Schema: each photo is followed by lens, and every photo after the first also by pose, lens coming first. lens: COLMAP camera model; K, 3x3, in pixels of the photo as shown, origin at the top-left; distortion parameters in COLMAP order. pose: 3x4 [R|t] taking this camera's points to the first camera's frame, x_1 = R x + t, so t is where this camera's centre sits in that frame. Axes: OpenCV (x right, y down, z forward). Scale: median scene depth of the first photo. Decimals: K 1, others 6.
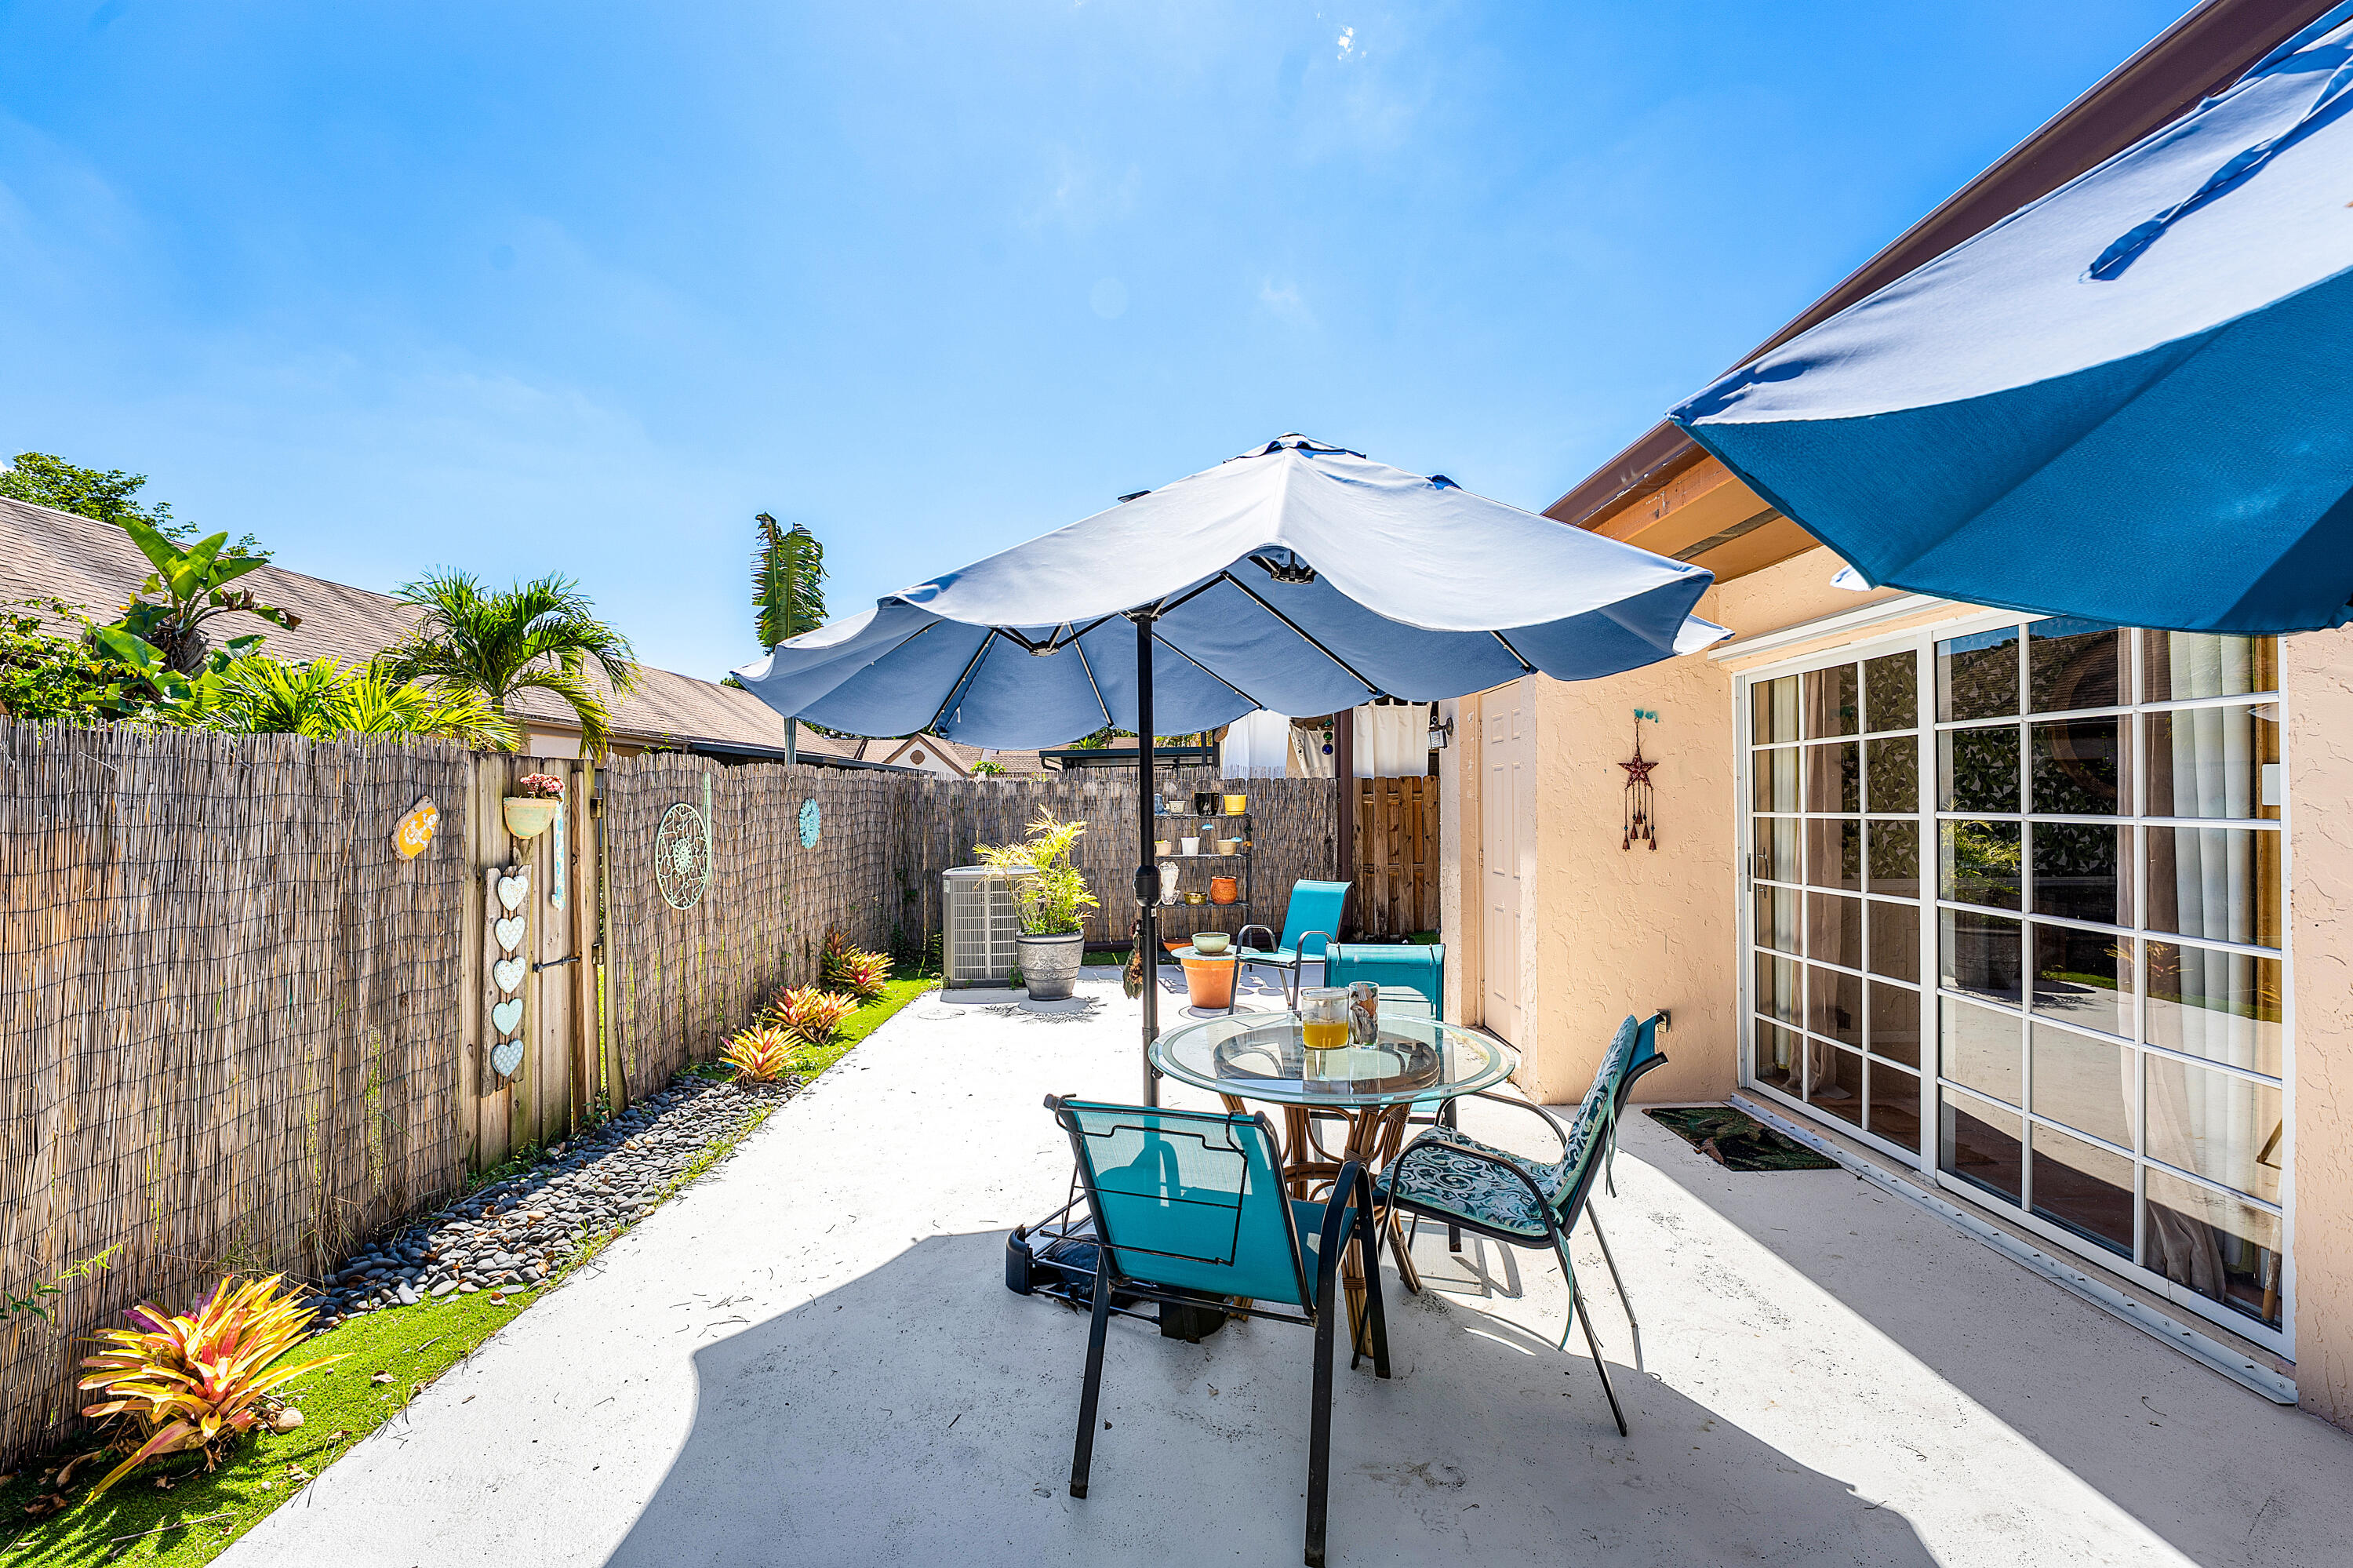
lens RADIAL K [[1012.5, 0, 1176.5], [0, 1012.5, 784.0], [0, 0, 1]] dist [-0.012572, 0.000595]
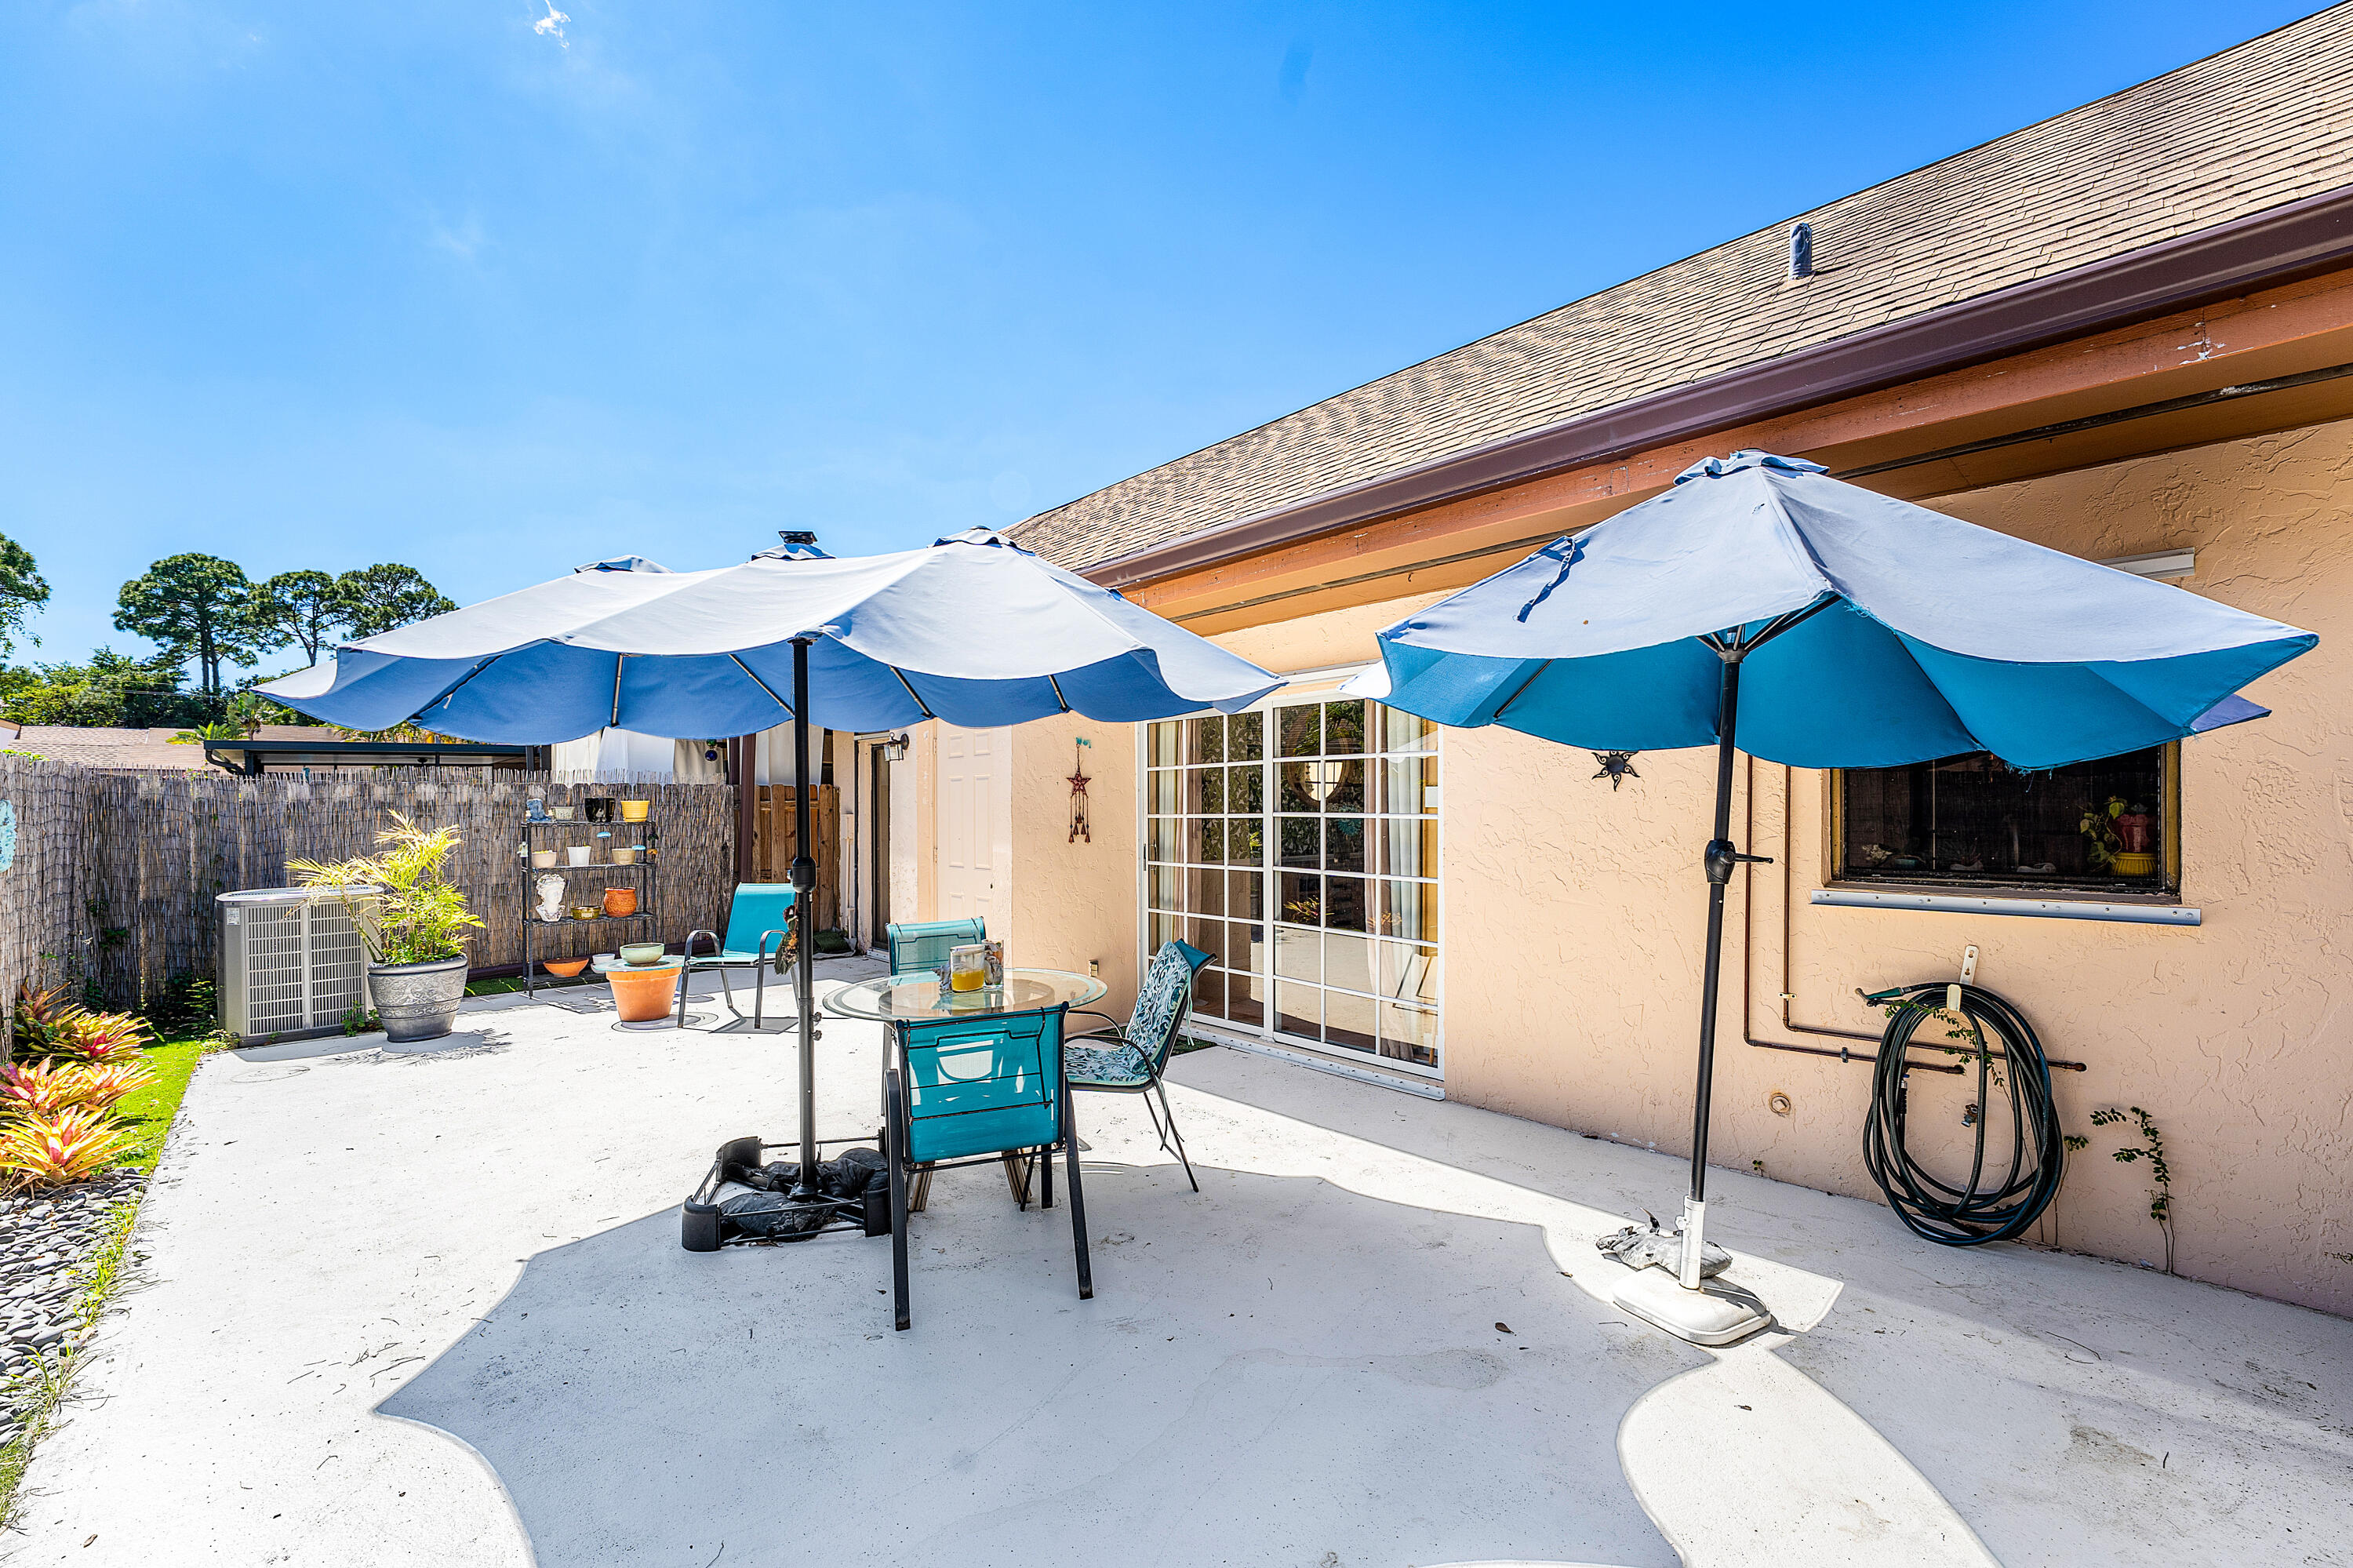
lens RADIAL K [[982.9, 0, 1220.2], [0, 982.9, 770.7], [0, 0, 1]] dist [-0.001385, -0.000149]
pose [[0.741602, 0.028875, 0.670219, -0.280295], [-0.011953, 0.999483, -0.029836, 0.006500], [-0.670734, 0.014115, 0.741564, -0.094727]]
